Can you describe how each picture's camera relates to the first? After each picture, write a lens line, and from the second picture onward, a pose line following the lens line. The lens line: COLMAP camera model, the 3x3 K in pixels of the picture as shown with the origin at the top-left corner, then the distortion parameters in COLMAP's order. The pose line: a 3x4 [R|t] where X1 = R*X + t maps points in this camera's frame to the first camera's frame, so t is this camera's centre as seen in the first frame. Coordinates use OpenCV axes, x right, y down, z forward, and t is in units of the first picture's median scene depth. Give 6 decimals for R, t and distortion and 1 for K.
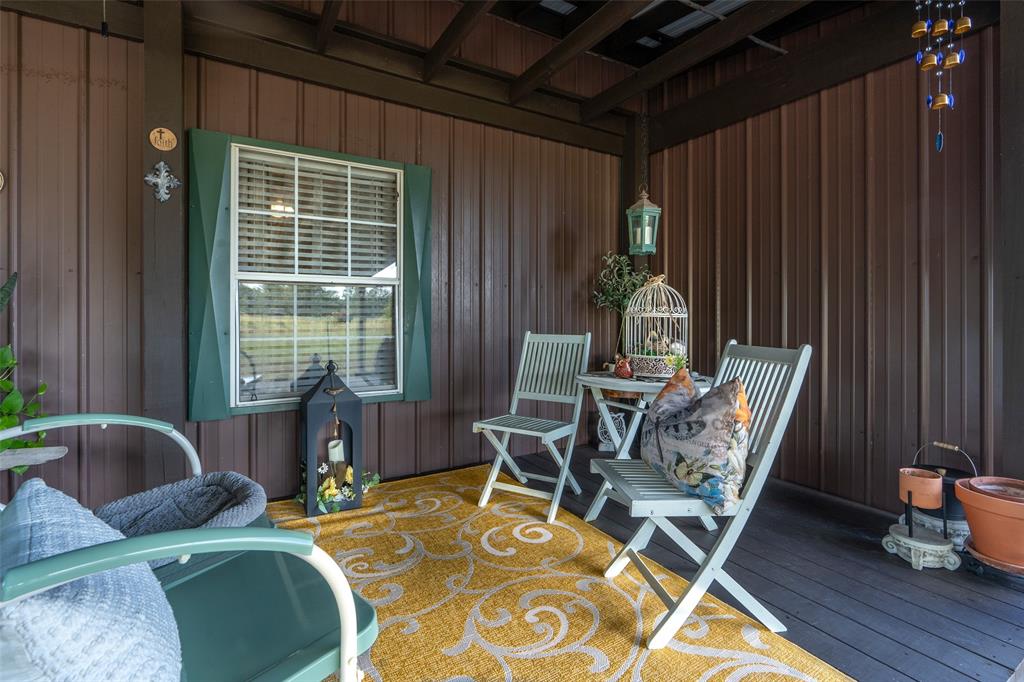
lens RADIAL K [[473.6, 0, 516.6], [0, 473.6, 318.1], [0, 0, 1]] dist [-0.010577, 0.007356]
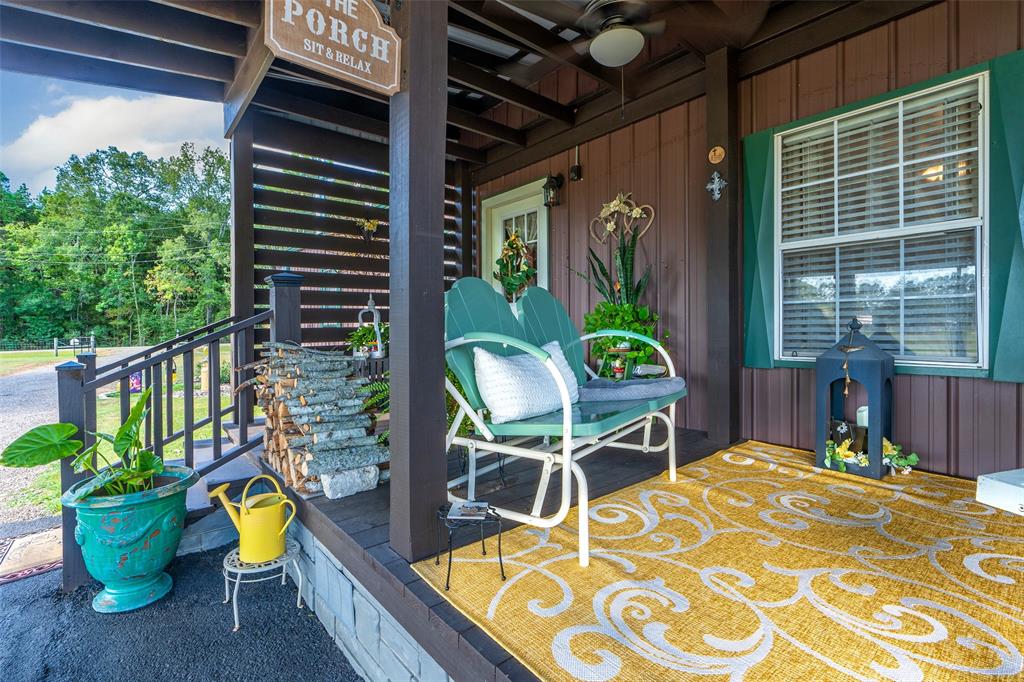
lens RADIAL K [[473.6, 0, 508.5], [0, 473.6, 324.0], [0, 0, 1]] dist [-0.010577, 0.007356]
pose [[0.162950, -0.006727, -0.986611, 0.465099], [0.008750, 0.999947, -0.005372, 0.105365], [0.986596, -0.007757, 0.163000, 0.163242]]
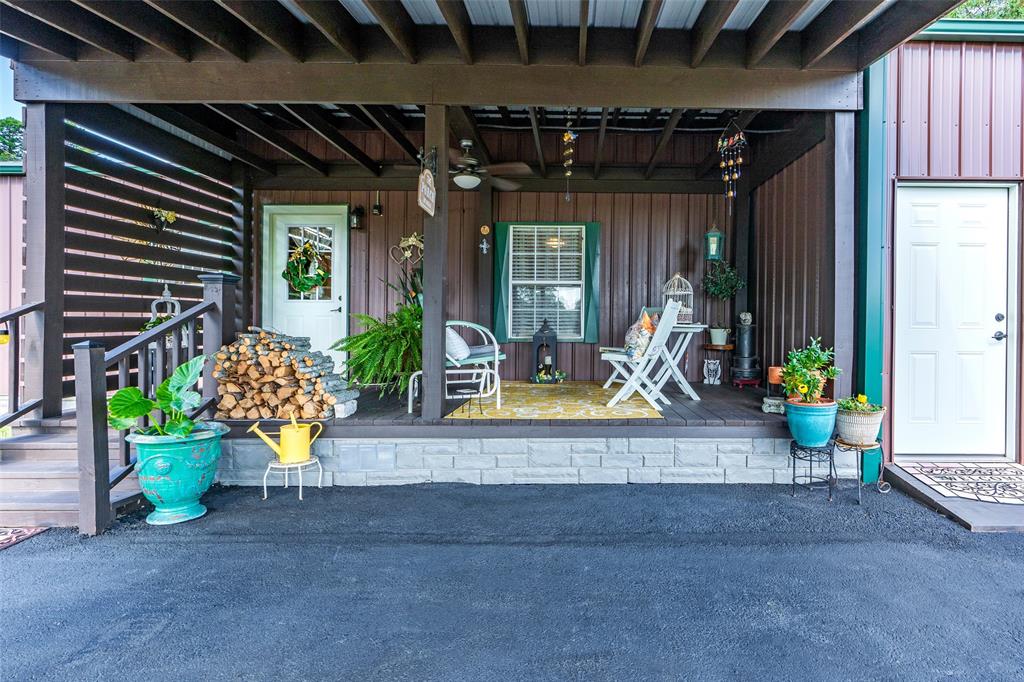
lens RADIAL K [[473.6, 0, 583.6], [0, 473.6, 325.1], [0, 0, 1]] dist [-0.010577, 0.007356]
pose [[0.870444, 0.004349, -0.492248, 0.915599], [-0.004352, 0.999990, 0.001140, 0.124350], [0.492248, 0.001150, 0.870454, -0.905908]]
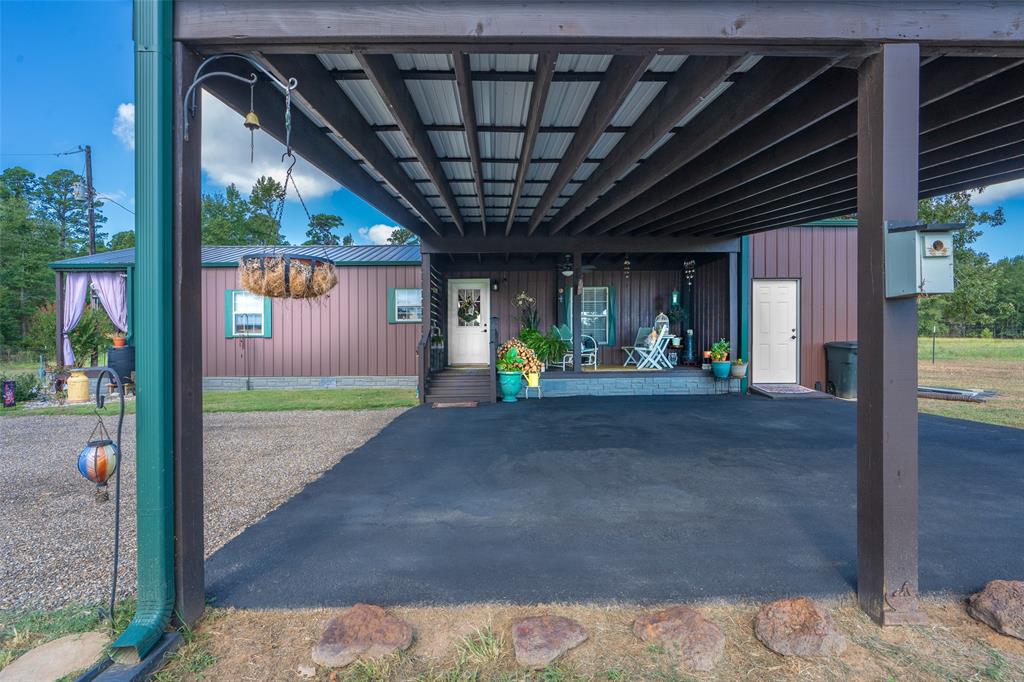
lens RADIAL K [[437.2, 0, 516.8], [0, 437.2, 346.3], [0, 0, 1]] dist [0.012211, 0.000079]
pose [[0.877081, -0.005343, -0.480312, 1.063724], [0.009318, 0.999939, 0.005891, 0.189162], [0.480252, -0.009642, 0.877078, -3.239476]]
